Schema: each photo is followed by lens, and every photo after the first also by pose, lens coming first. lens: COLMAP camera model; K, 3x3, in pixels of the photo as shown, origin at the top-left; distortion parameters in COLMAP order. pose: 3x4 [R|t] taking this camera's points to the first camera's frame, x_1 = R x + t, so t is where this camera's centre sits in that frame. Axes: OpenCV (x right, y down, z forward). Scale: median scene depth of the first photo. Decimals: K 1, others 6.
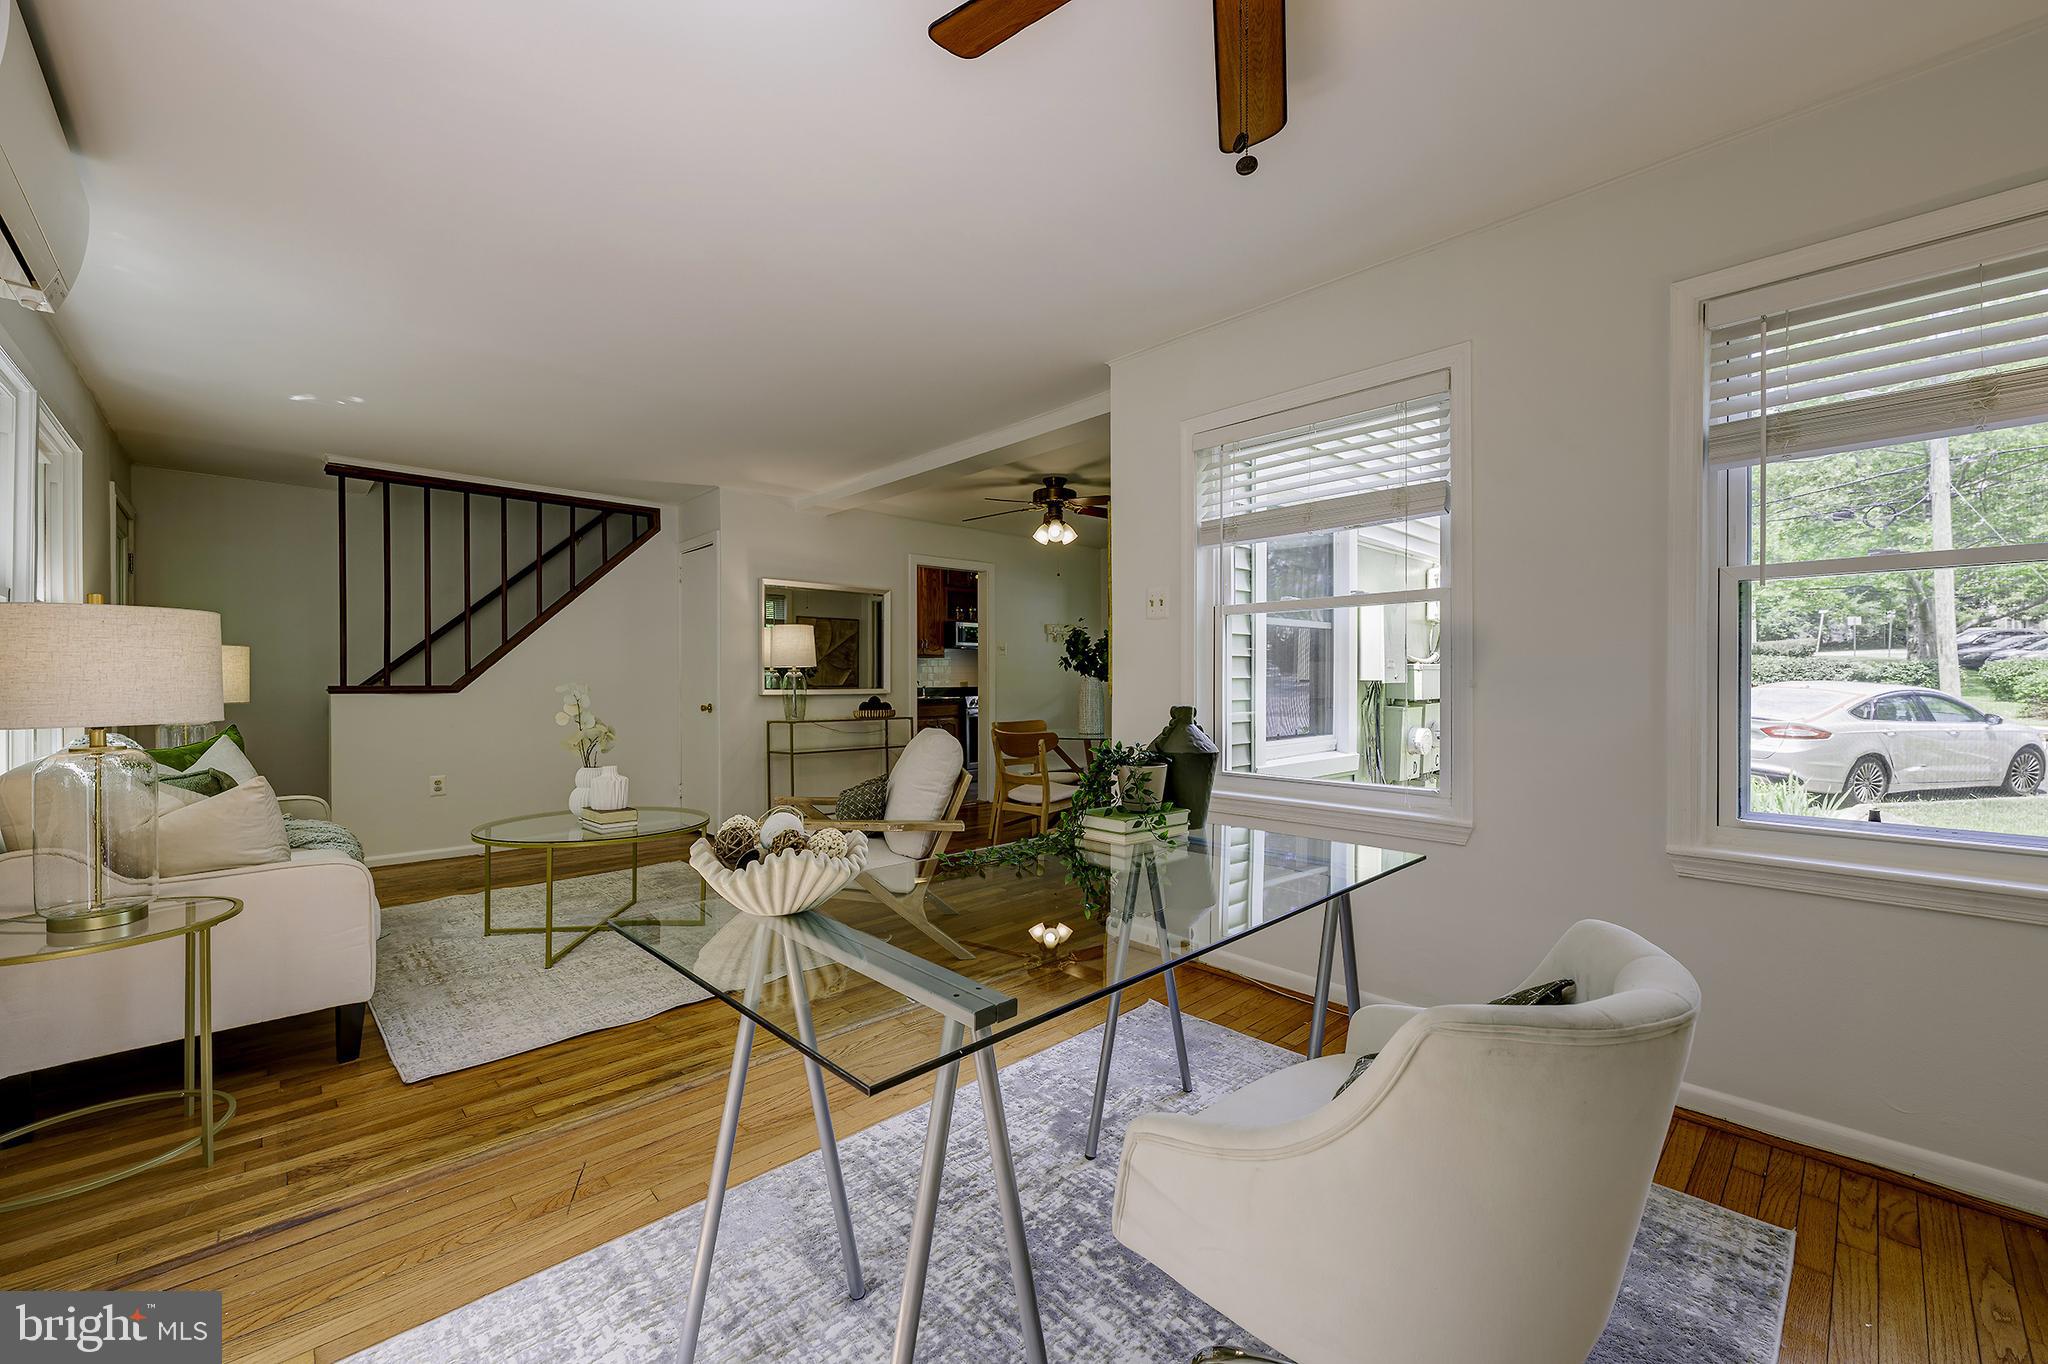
lens RADIAL K [[813.2, 0, 1041.2], [0, 813.2, 688.9], [0, 0, 1]] dist [-0.001280, 0.000078]
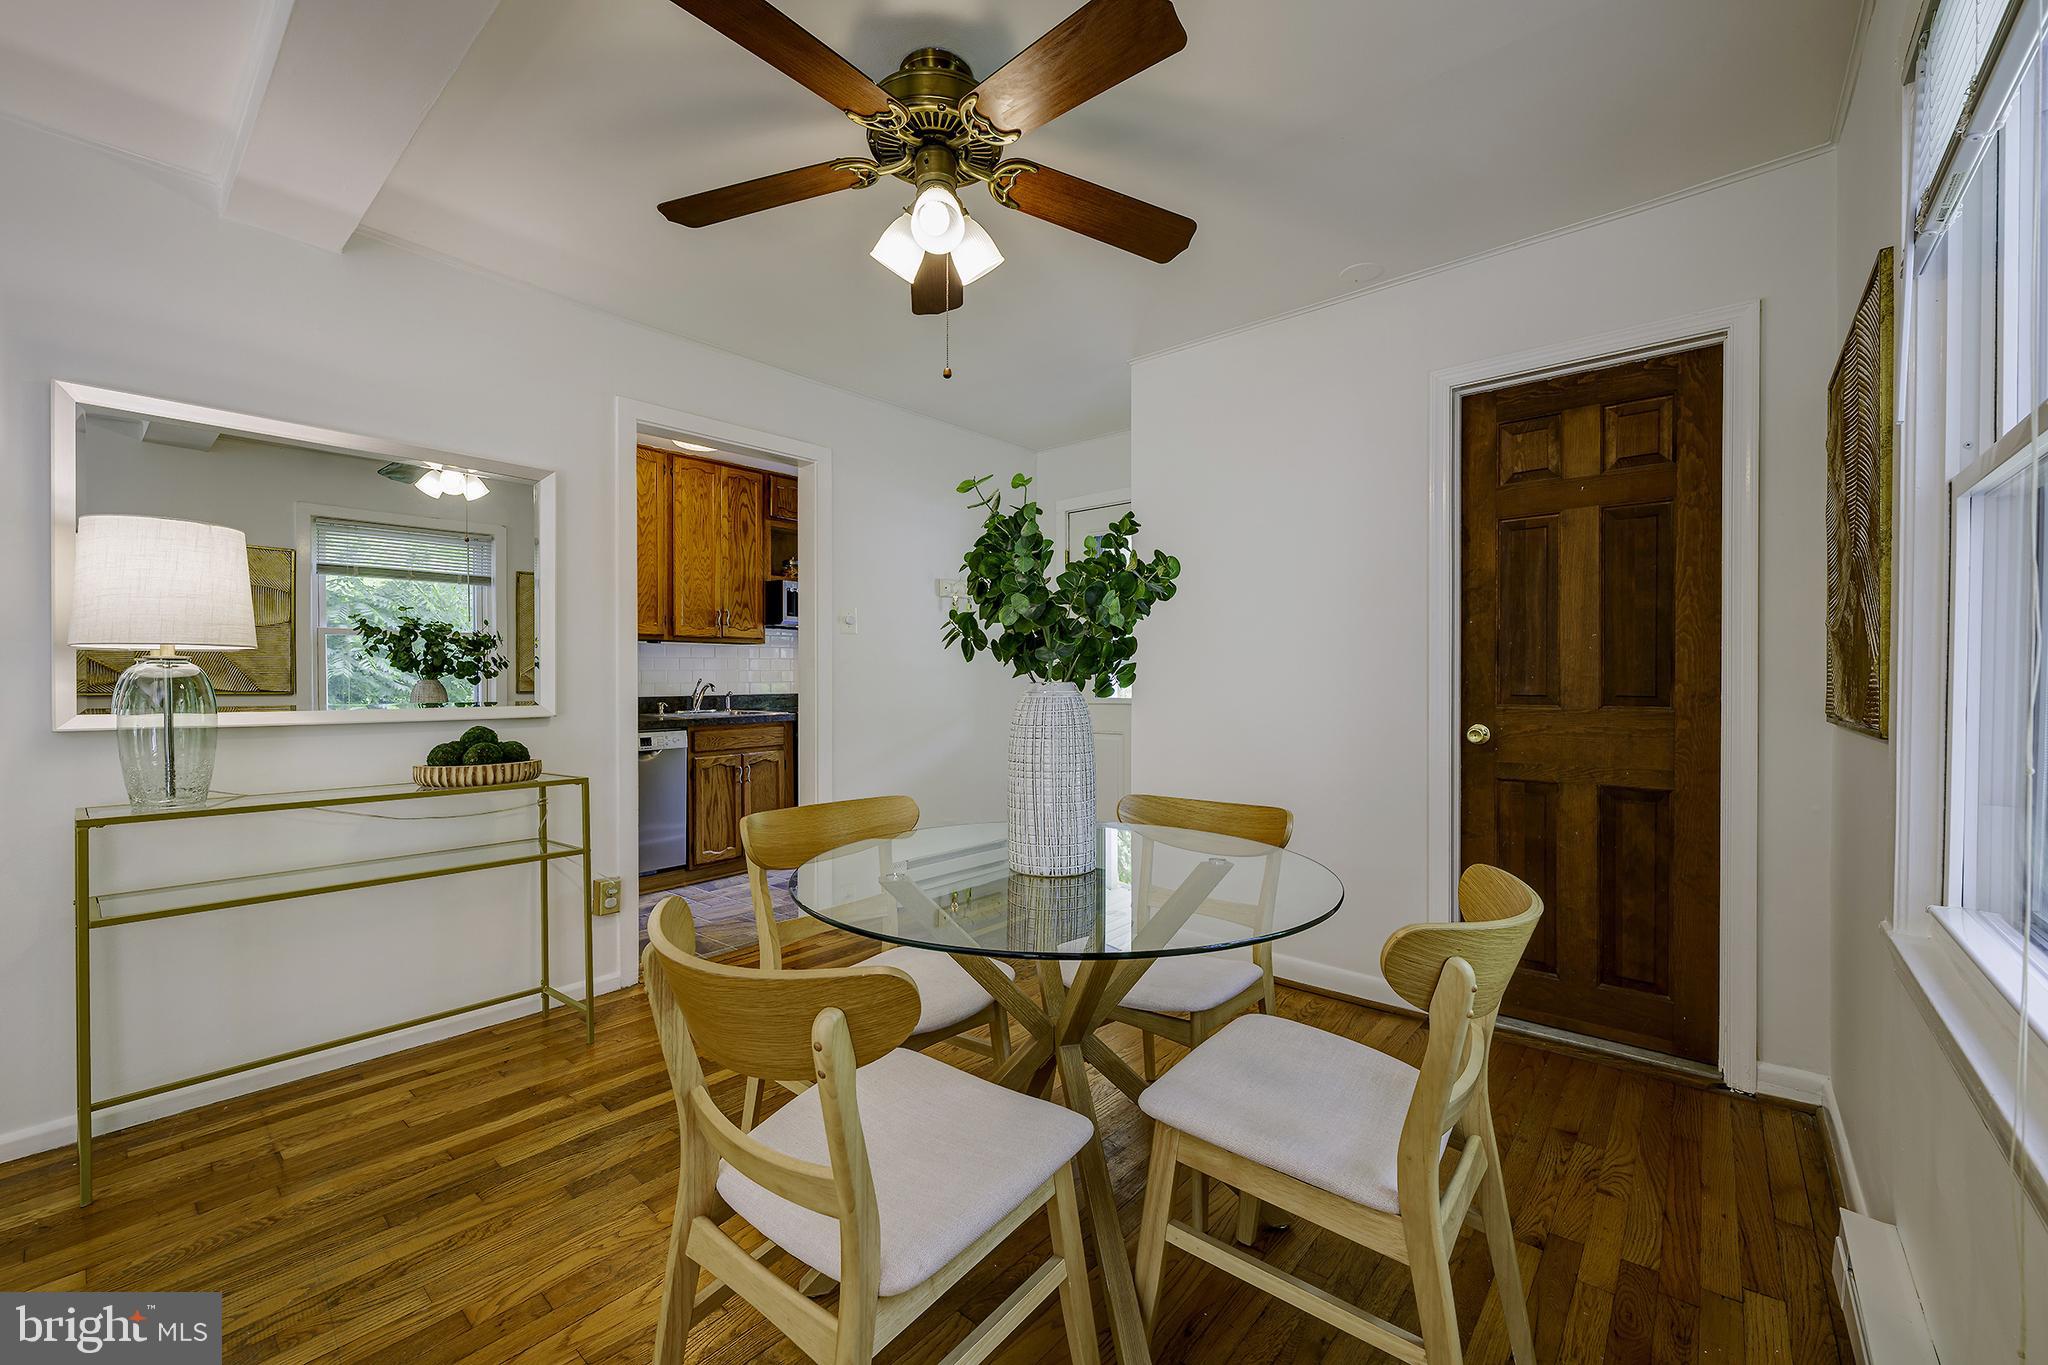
lens RADIAL K [[813.2, 0, 1041.2], [0, 813.2, 689.4], [0, 0, 1]] dist [-0.001280, 0.000078]
pose [[0.993663, -0.000045, 0.112399, 0.023514], [-0.000020, 1.000000, 0.000581, -0.010976], [-0.112399, -0.000580, 0.993663, 0.694846]]
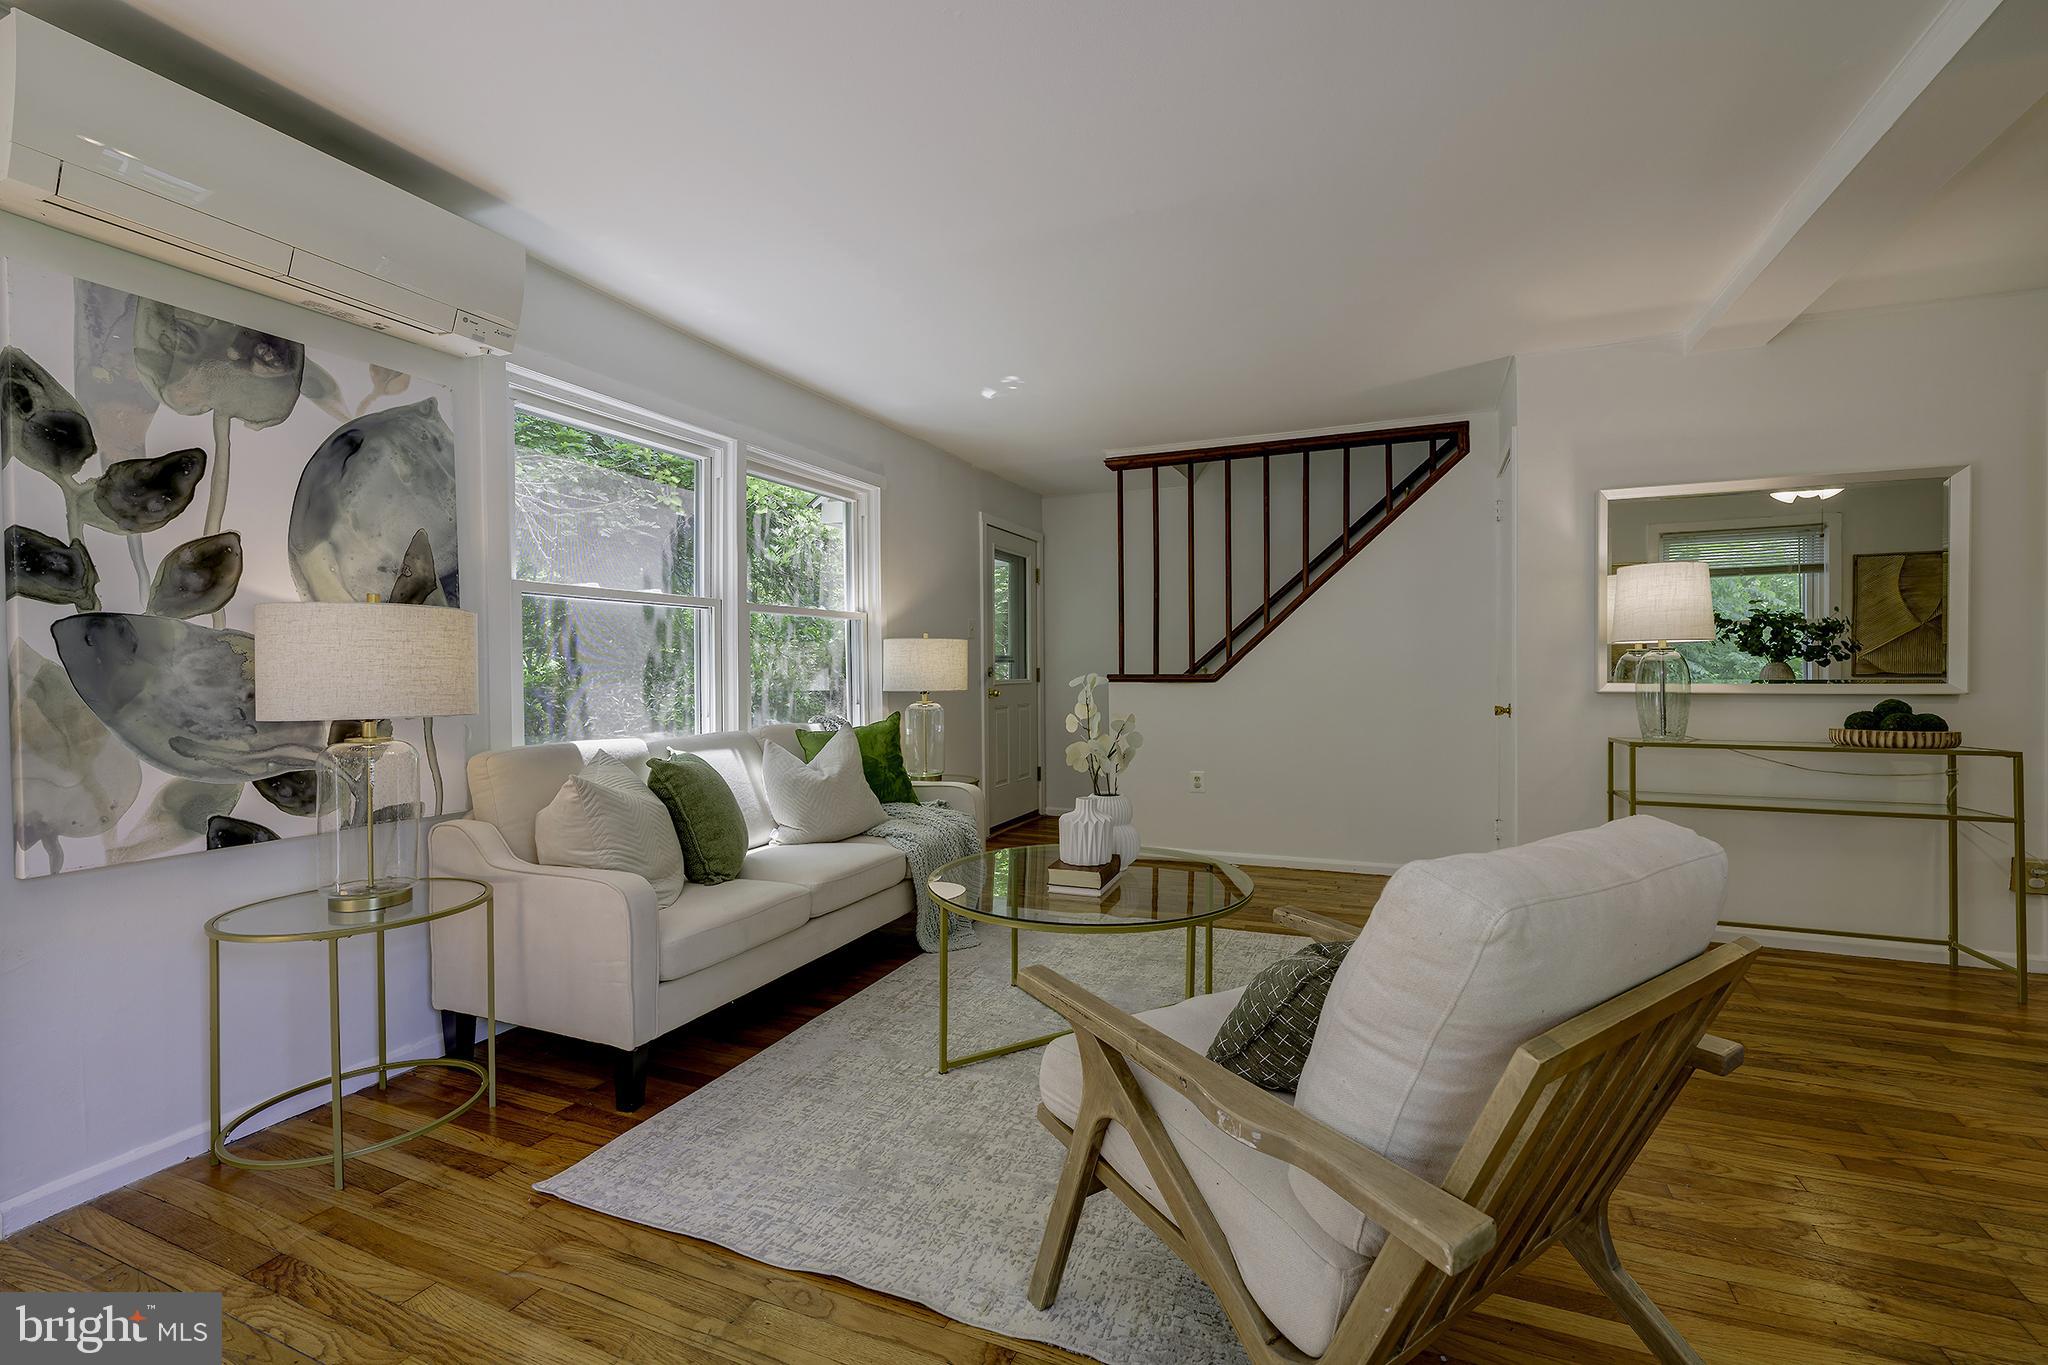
lens RADIAL K [[813.2, 0, 1041.2], [0, 813.2, 689.4], [0, 0, 1]] dist [-0.001280, 0.000078]
pose [[0.379880, 0.020732, -0.924804, 0.045208], [-0.004793, 0.999780, 0.020444, -0.004657], [0.925024, -0.003333, 0.379895, 0.450045]]
